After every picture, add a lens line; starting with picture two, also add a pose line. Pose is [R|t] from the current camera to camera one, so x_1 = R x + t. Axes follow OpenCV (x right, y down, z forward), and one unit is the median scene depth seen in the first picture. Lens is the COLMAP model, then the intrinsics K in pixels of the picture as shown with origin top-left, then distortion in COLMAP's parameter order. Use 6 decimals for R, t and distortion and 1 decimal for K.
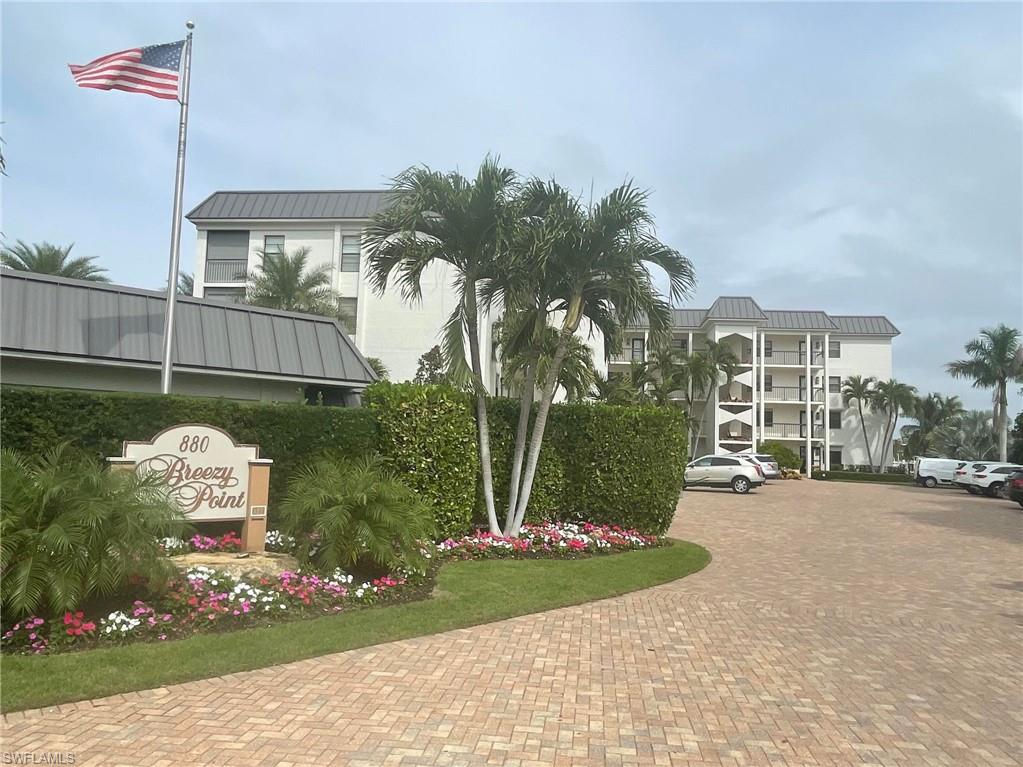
lens RADIAL K [[696.7, 0, 511.5], [0, 696.7, 383.5], [0, 0, 1]] dist [-0.001832, -0.000077]
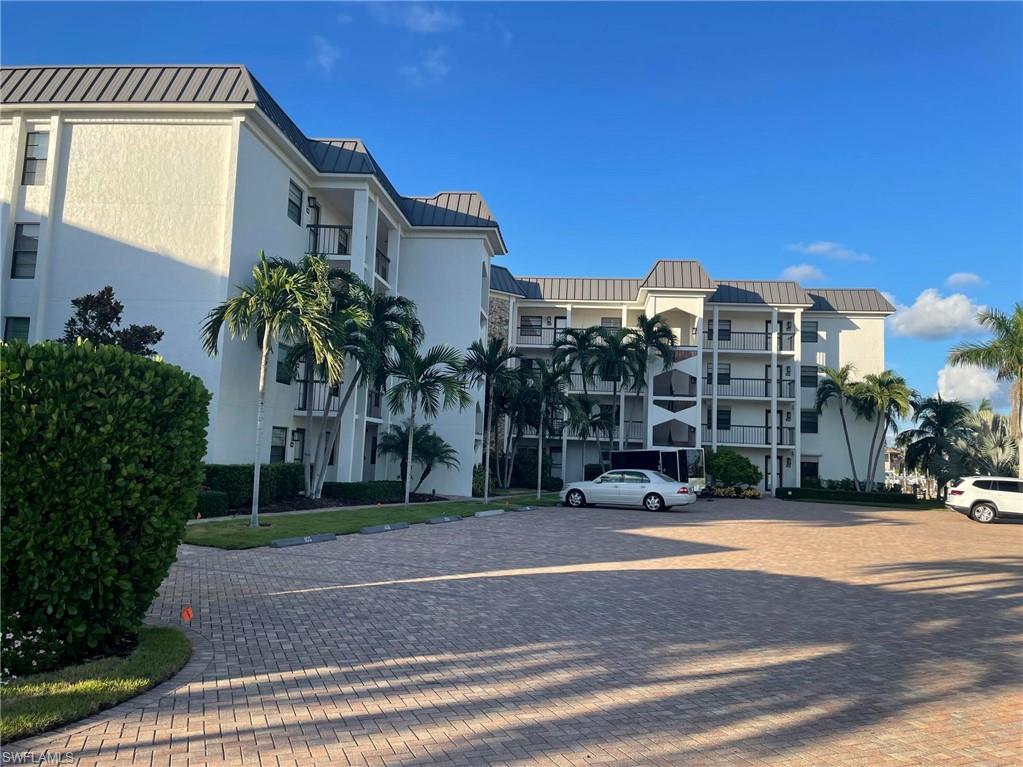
lens RADIAL K [[736.8, 0, 511.5], [0, 736.8, 383.5], [0, 0, 1]] dist [-0.004447, 0.000045]
pose [[0.999671, 0.010475, -0.023420, 0.695703], [-0.010727, 0.999886, -0.010662, 0.098840], [0.023305, 0.010910, 0.999669, 0.779551]]
